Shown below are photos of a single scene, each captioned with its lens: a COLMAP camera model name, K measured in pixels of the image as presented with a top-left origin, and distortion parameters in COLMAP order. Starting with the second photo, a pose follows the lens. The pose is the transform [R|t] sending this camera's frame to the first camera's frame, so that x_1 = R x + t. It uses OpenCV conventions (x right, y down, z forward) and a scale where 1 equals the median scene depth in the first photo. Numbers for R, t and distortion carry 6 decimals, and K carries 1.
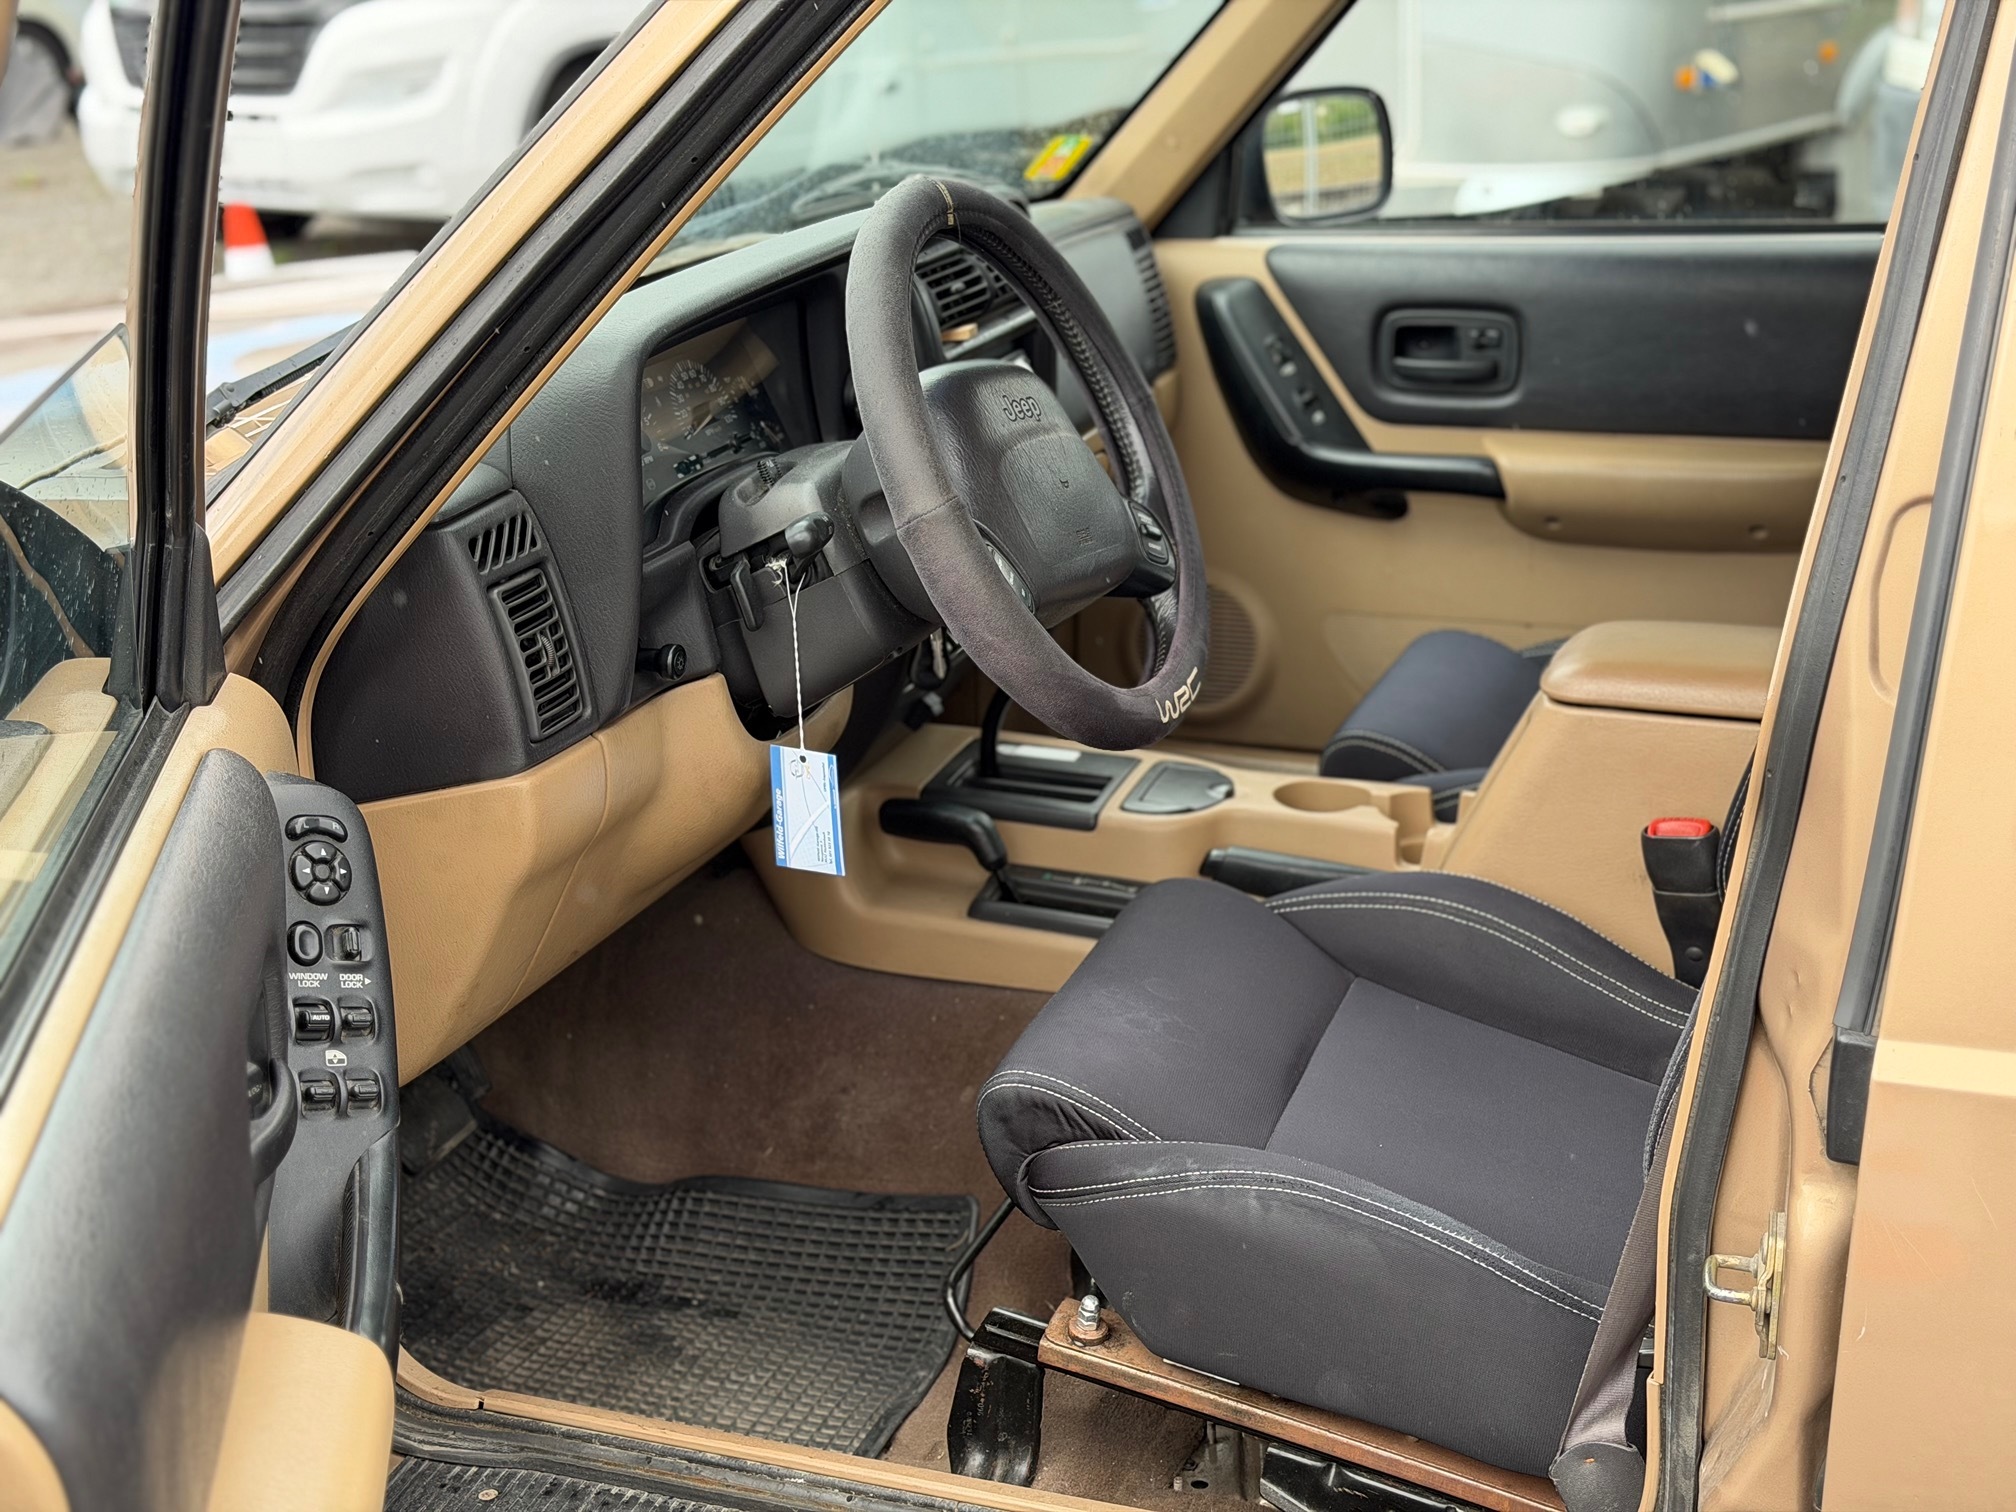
lens RADIAL K [[2810.9, 0, 1008.0], [0, 2810.9, 756.0], [0, 0, 1]] dist [0.203584, -0.455470]
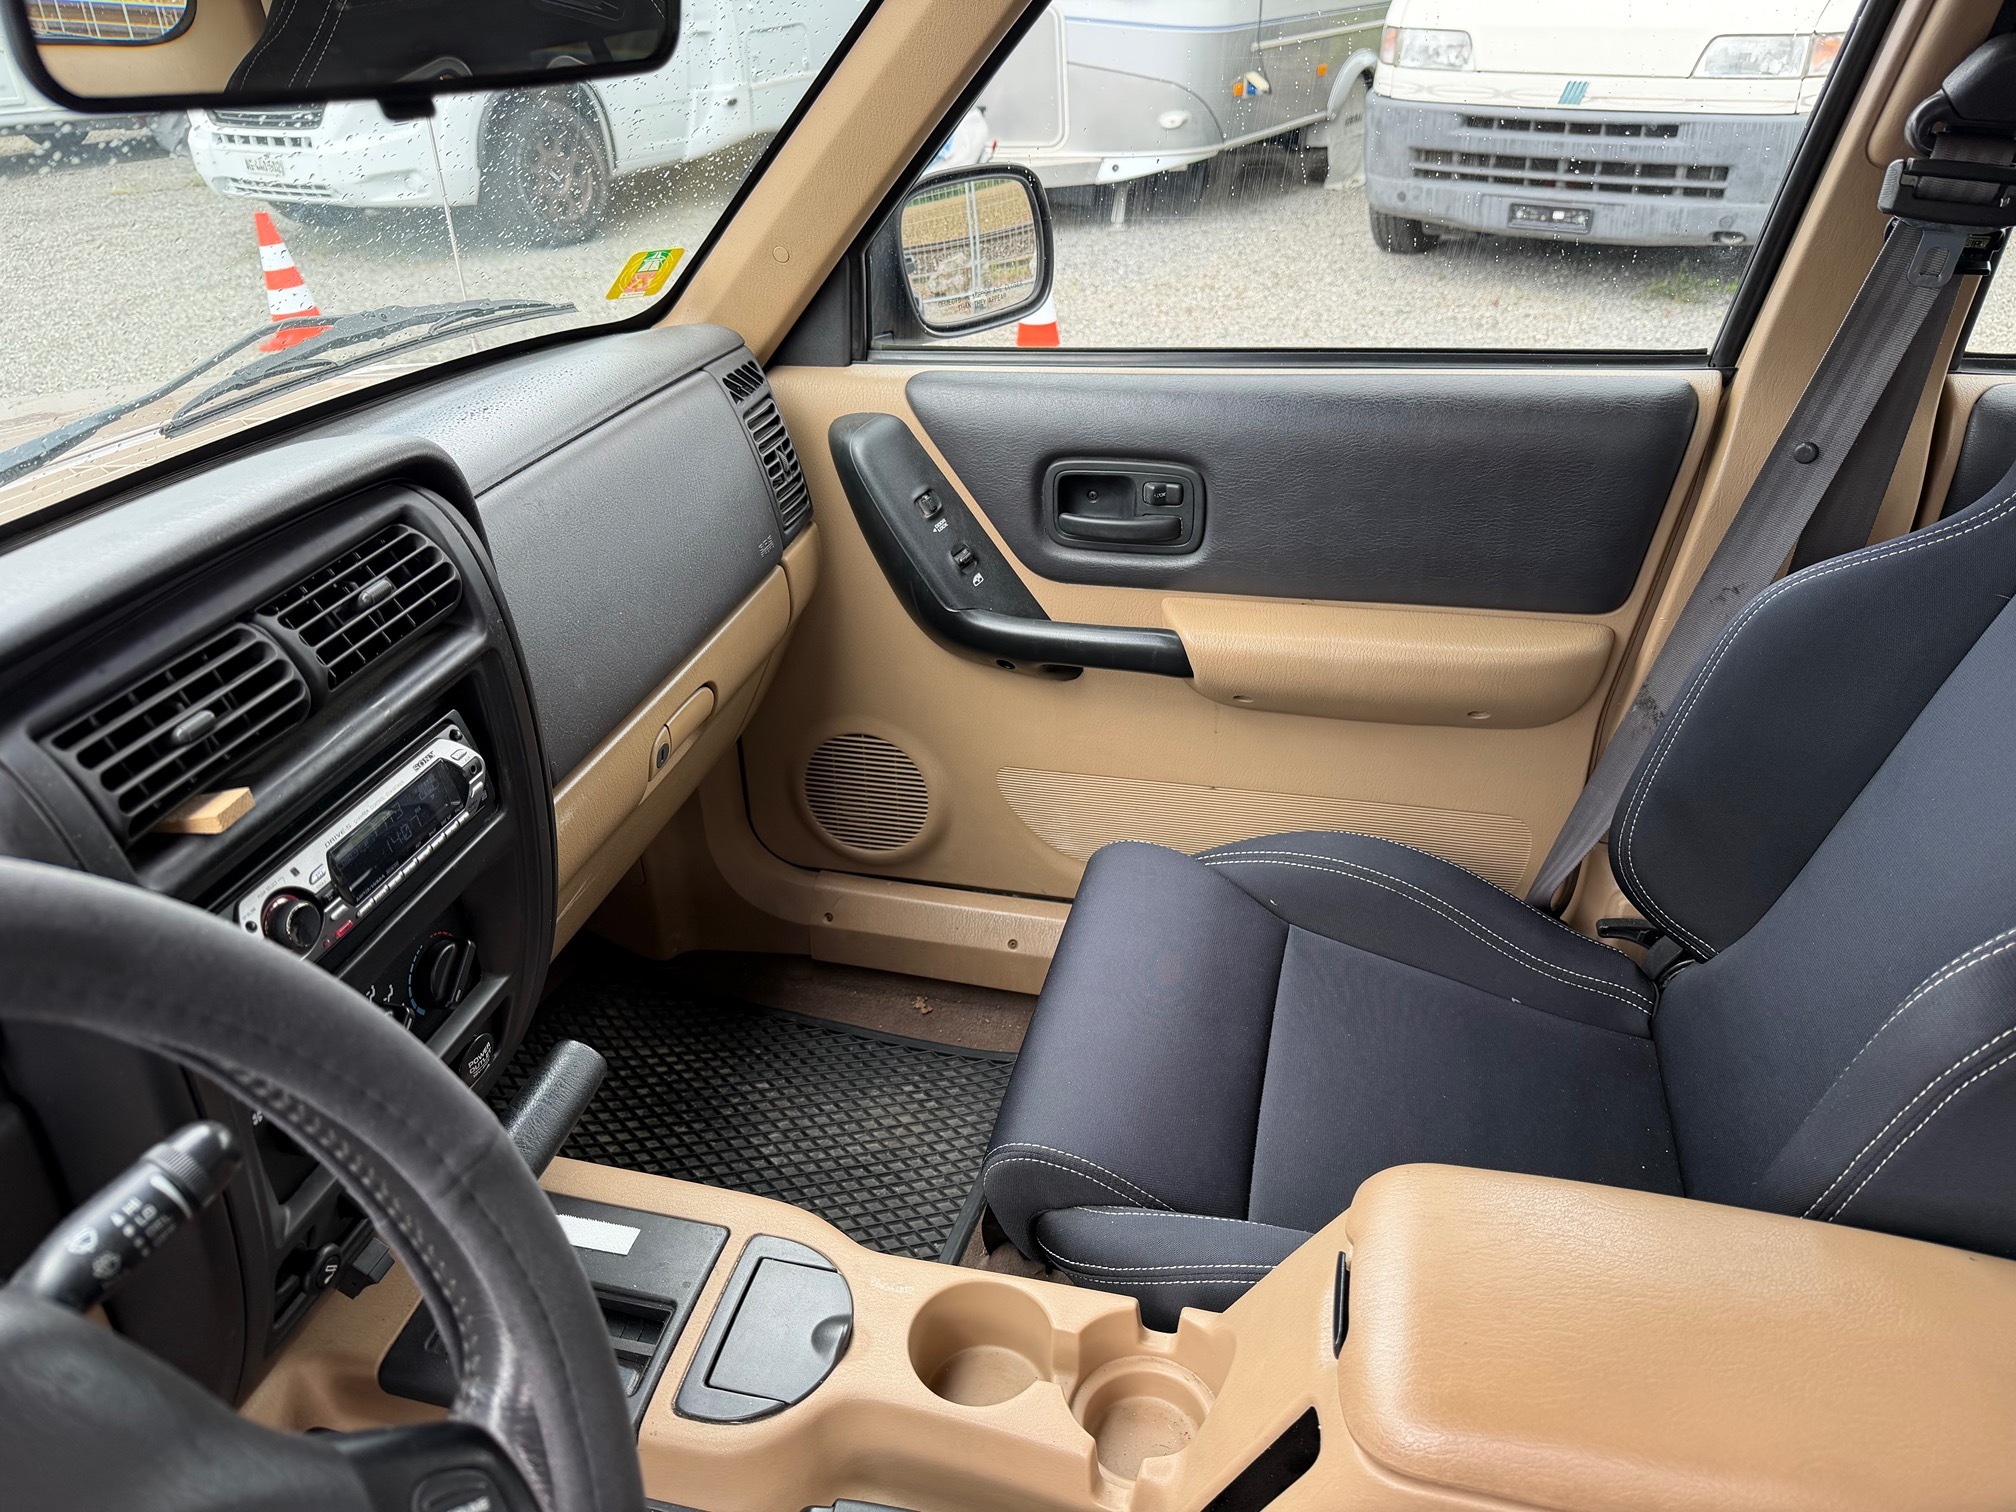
lens RADIAL K [[1403.3, 0, 1008.0], [0, 1403.3, 756.0], [0, 0, 1]] dist [0.070904, -0.121442]
pose [[0.994690, -0.062007, 0.082144, 0.081704], [0.043362, 0.976326, 0.211913, -0.161424], [-0.093339, -0.207225, 0.973830, 0.576139]]
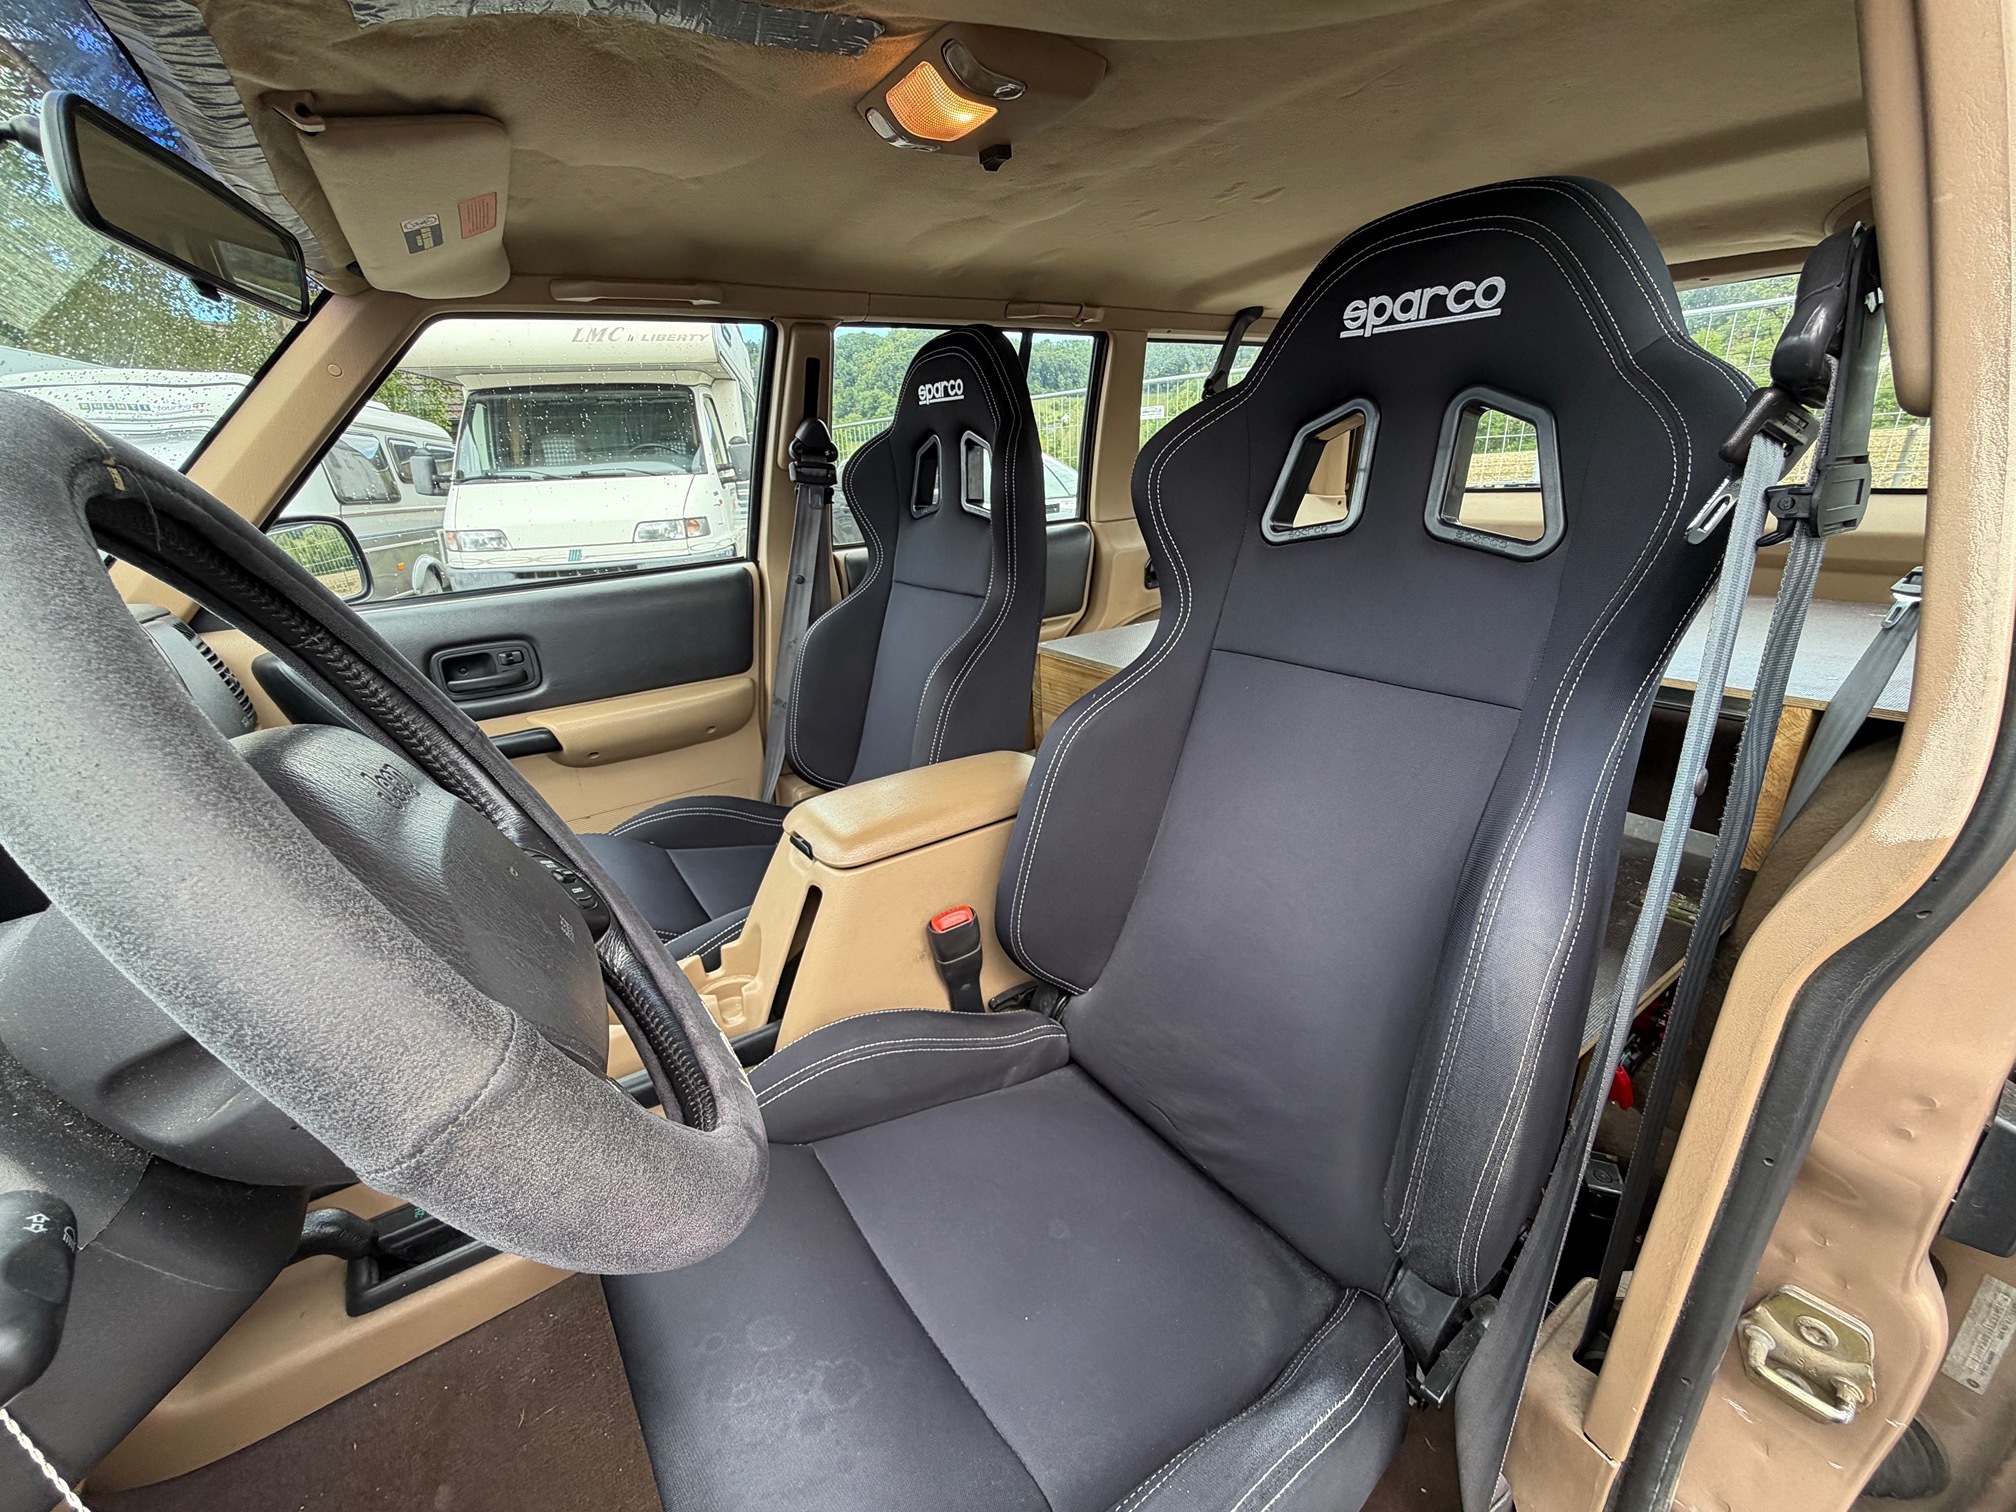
lens RADIAL K [[801.5, 0, 995.0], [0, 801.5, 761.0], [0, 0, 1]] dist [-0.001098, -0.000124]
pose [[0.577405, -0.283167, 0.765781, -0.033854], [0.285233, 0.948793, 0.135772, -0.076307], [-0.765013, 0.140030, 0.628606, 0.522802]]
